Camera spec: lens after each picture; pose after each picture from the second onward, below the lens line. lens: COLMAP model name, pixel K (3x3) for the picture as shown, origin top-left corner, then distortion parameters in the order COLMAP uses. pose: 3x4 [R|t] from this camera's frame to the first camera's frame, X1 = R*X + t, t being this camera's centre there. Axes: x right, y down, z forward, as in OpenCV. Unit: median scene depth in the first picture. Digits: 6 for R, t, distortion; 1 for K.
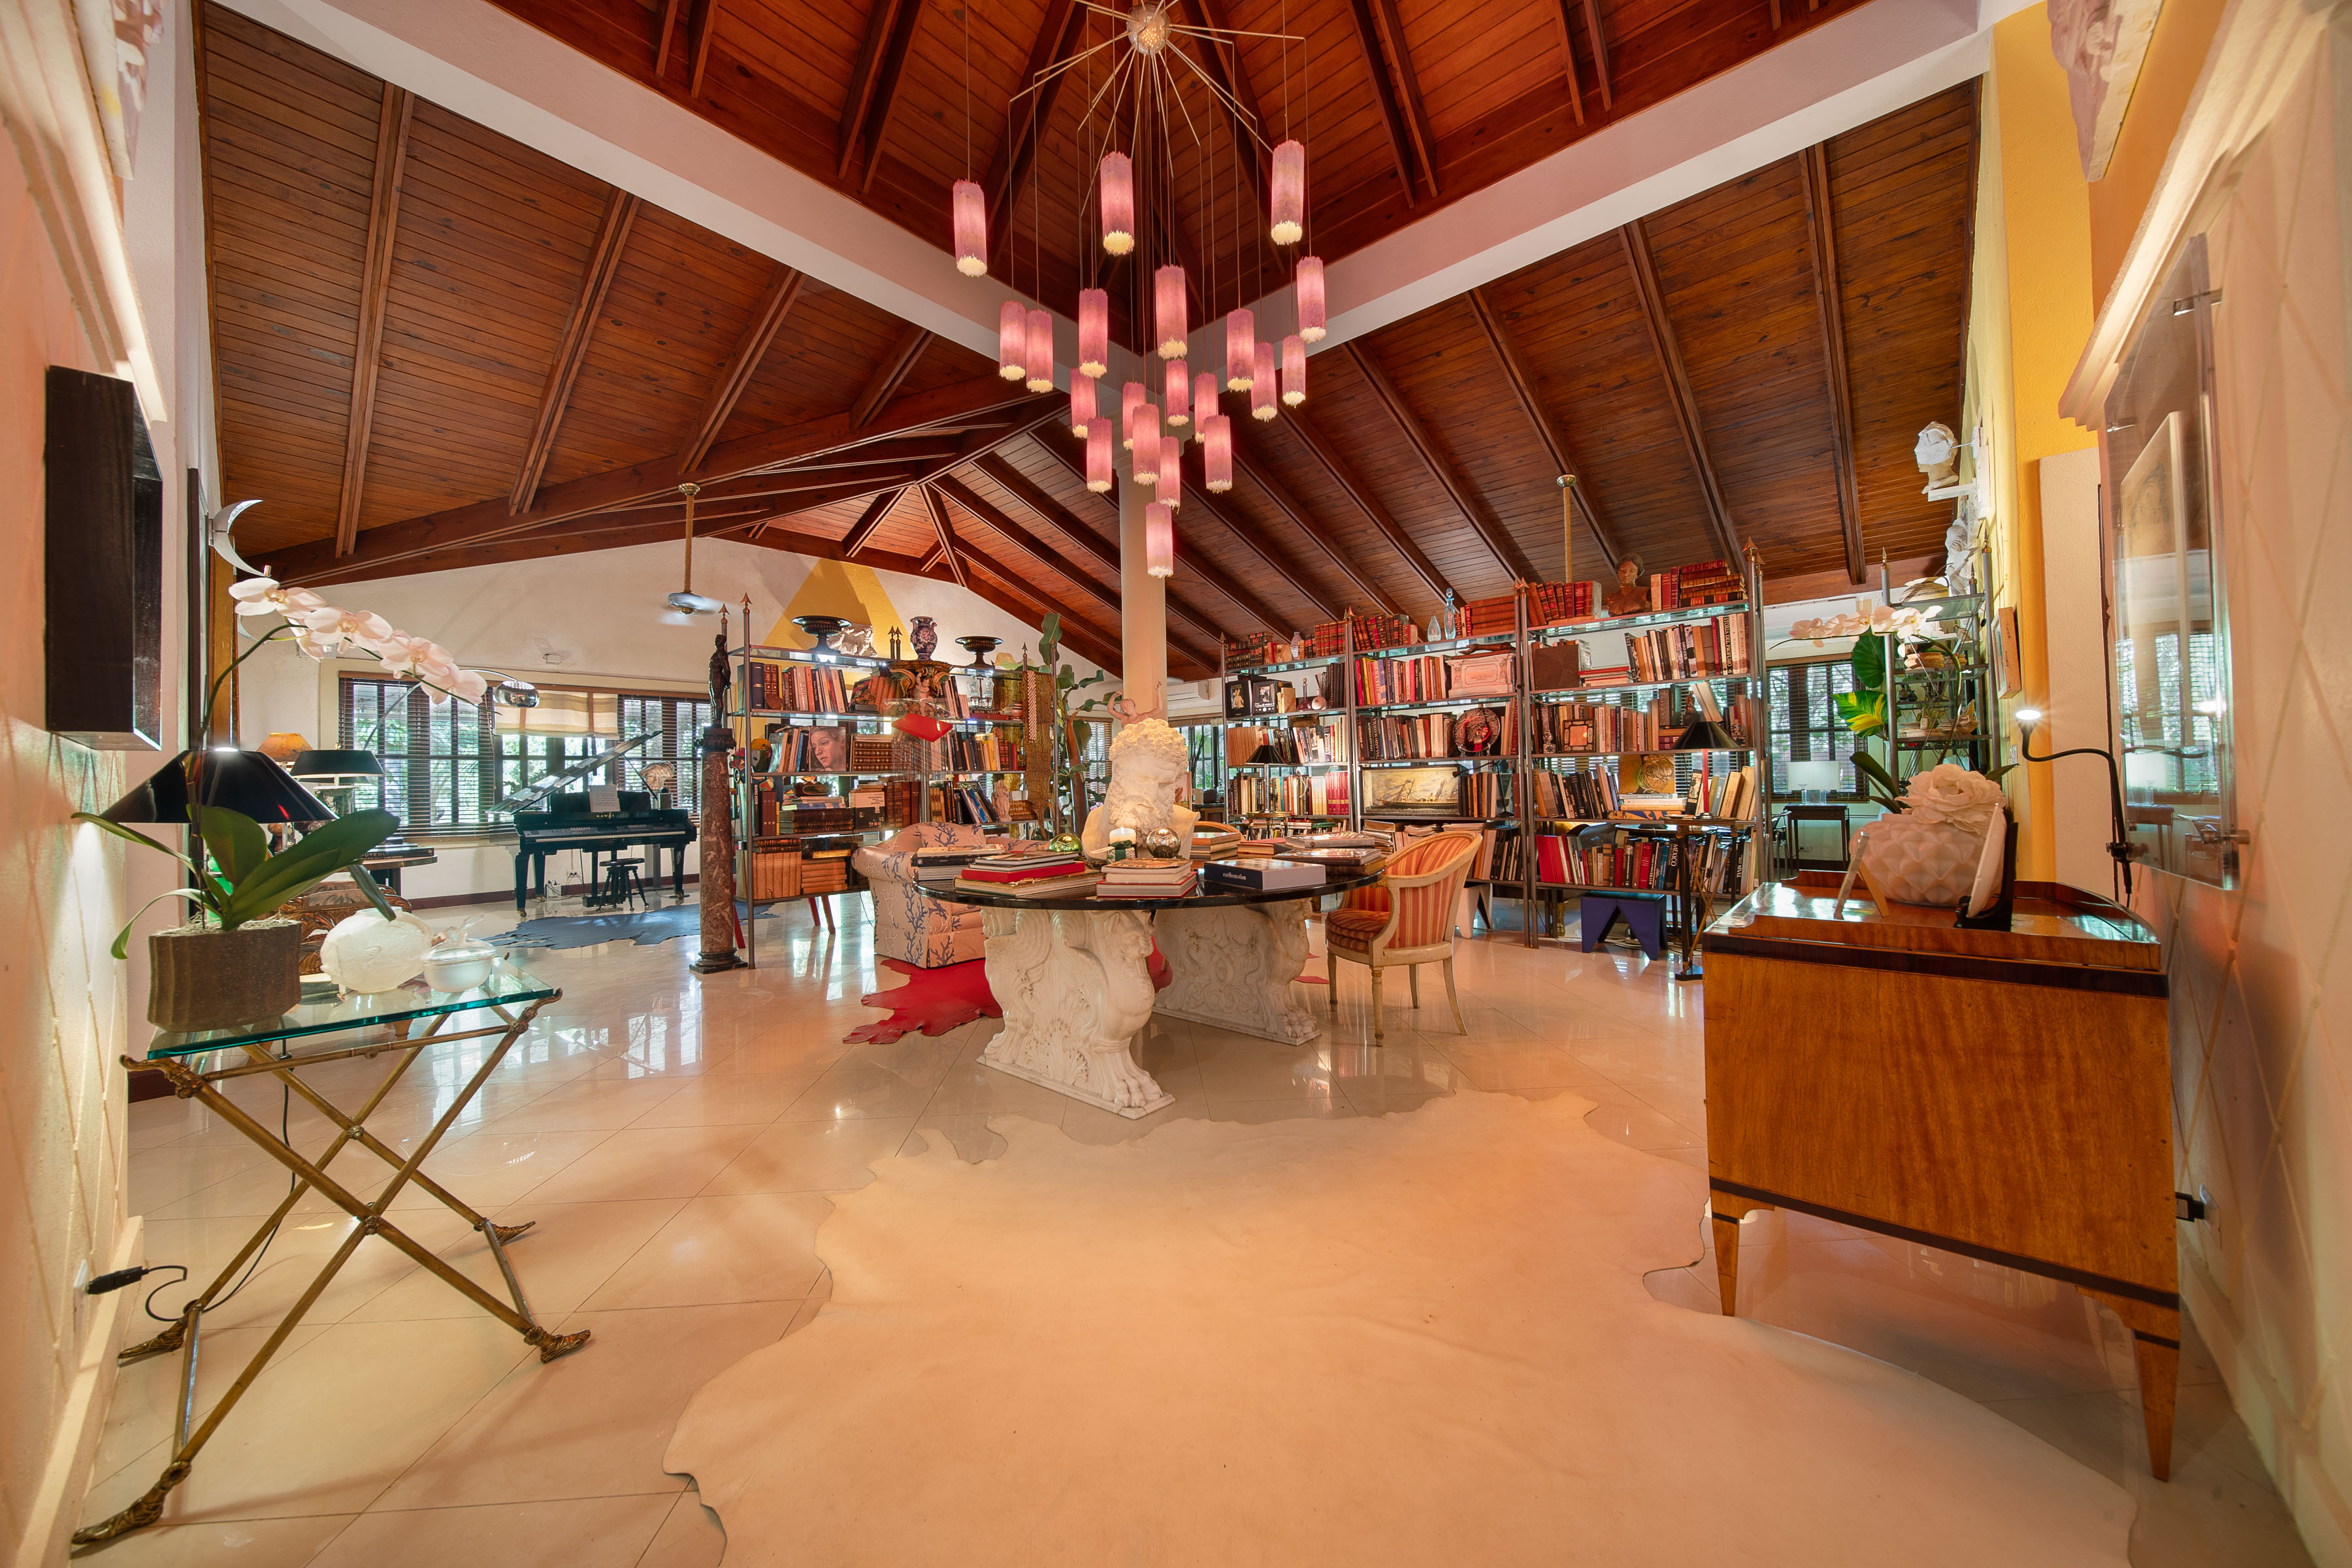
lens RADIAL K [[819.3, 0, 1183.8], [0, 819.3, 768.1], [0, 0, 1]] dist [0.000531, 0.000022]
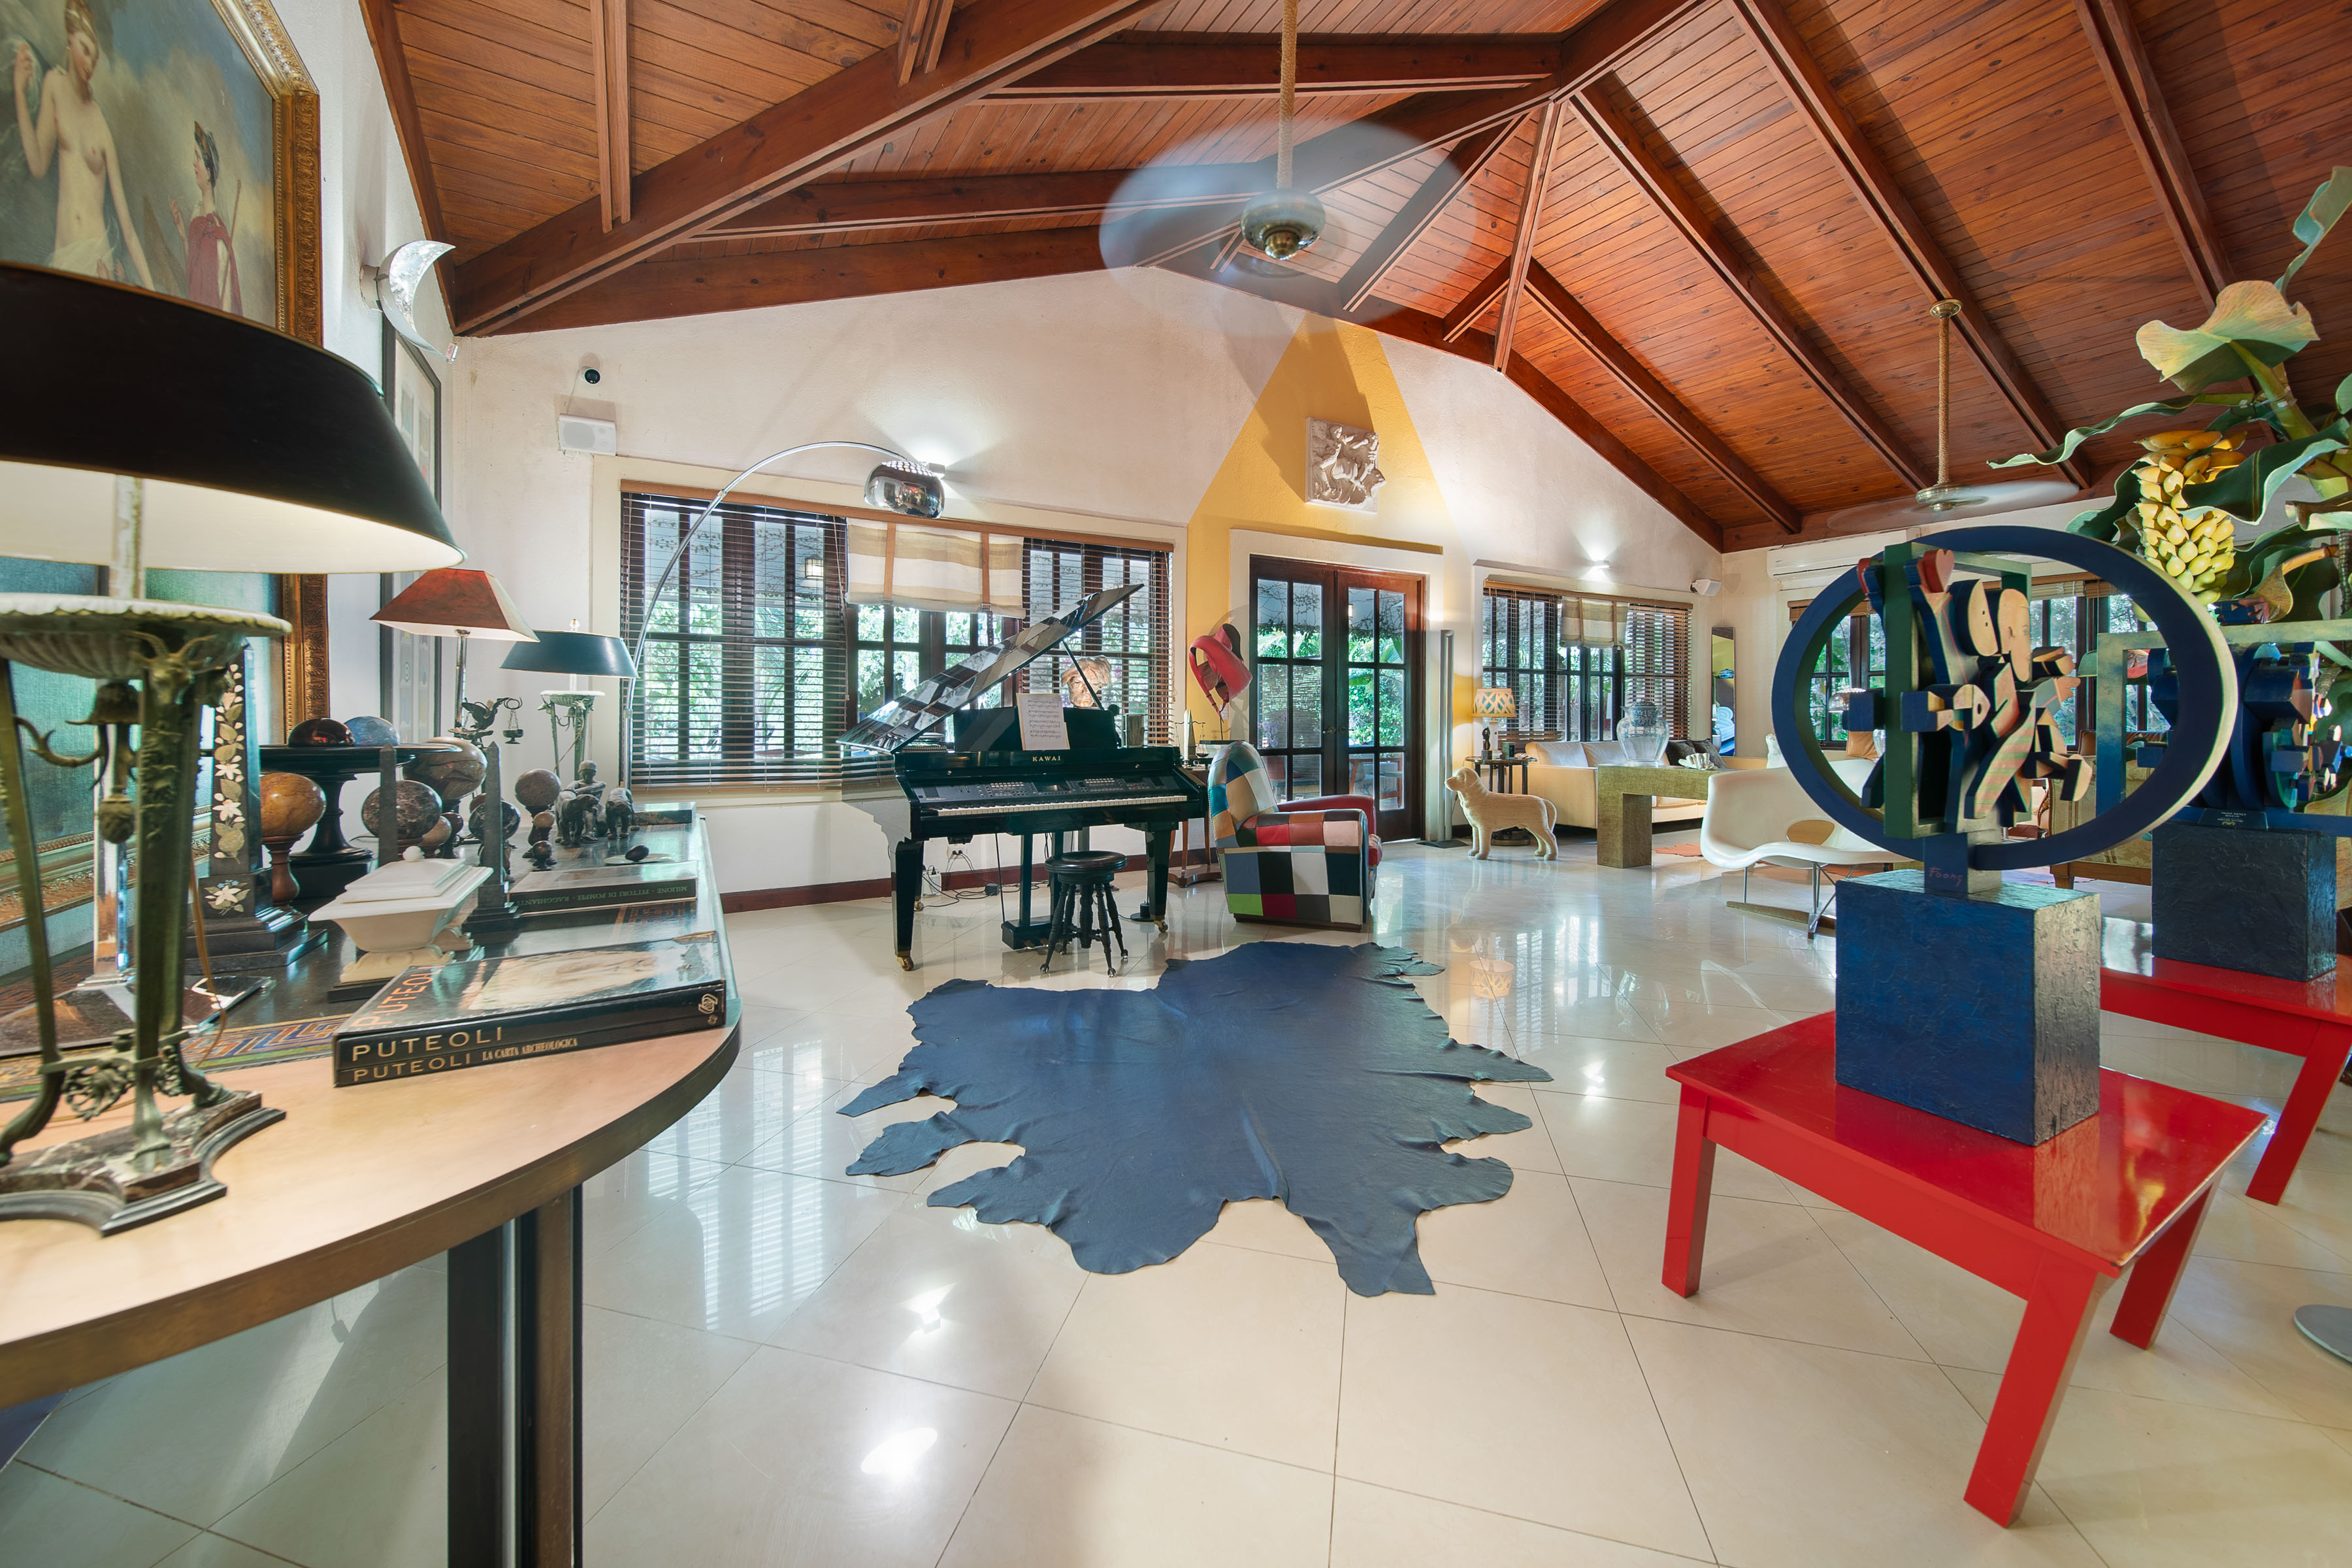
lens RADIAL K [[886.3, 0, 1175.7], [0, 886.3, 704.3], [0, 0, 1]] dist [-0.000155, 0.000027]
pose [[0.952366, 0.018012, -0.304424, -0.425857], [-0.014001, 0.999784, 0.015352, 0.015536], [0.304635, -0.010359, 0.952413, 0.472163]]
